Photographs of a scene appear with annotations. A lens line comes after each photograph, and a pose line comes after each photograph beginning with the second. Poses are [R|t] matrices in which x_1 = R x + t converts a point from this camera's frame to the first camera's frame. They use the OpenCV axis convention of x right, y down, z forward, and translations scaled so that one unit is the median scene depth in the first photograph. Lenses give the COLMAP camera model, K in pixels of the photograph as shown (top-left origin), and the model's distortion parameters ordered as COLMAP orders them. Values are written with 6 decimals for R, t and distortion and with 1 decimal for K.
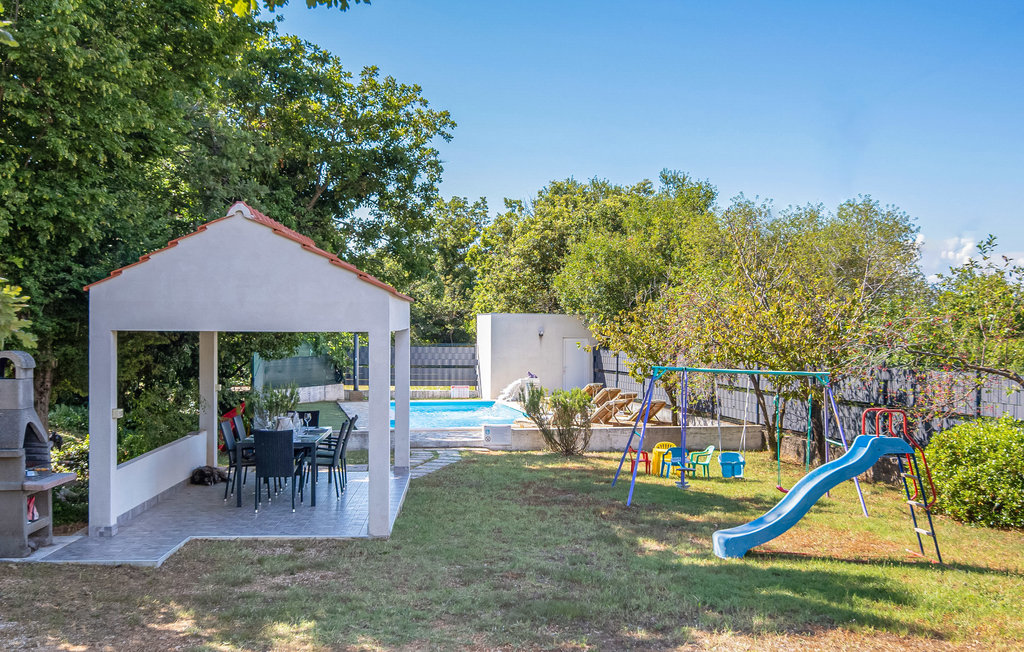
lens RADIAL K [[739.5, 0, 512.0], [0, 739.5, 326.0], [0, 0, 1]] dist [0.001179, 0.000048]
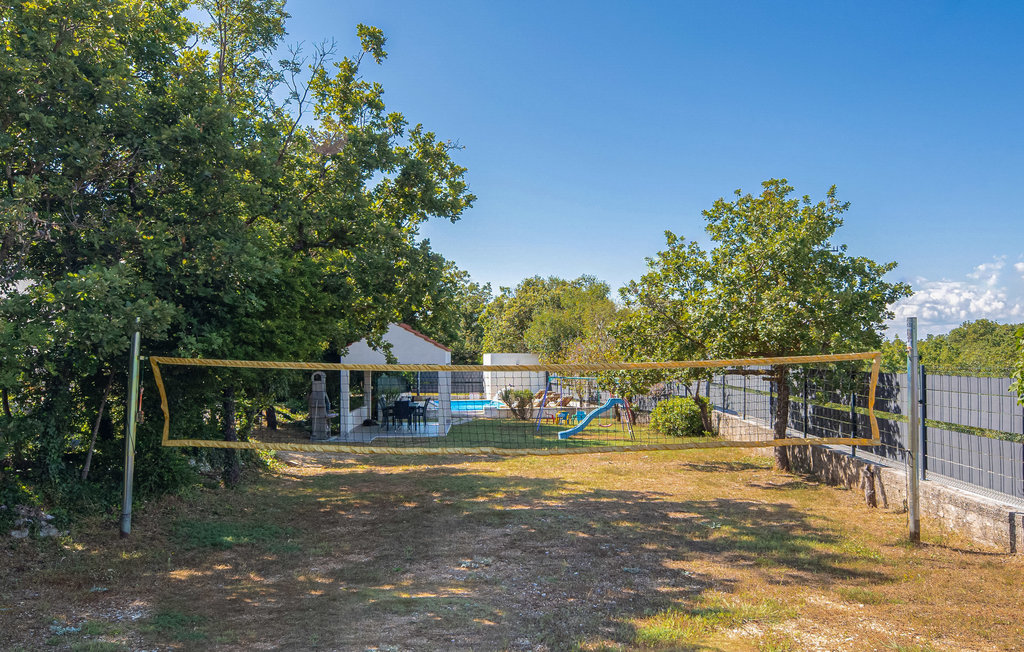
lens RADIAL K [[596.1, 0, 512.0], [0, 596.1, 326.0], [0, 0, 1]] dist [-0.000251, -0.000019]
pose [[0.999847, -0.009739, -0.014544, 0.047510], [0.008923, 0.998438, -0.055153, -0.002670], [0.015059, 0.055015, 0.998372, -0.495672]]
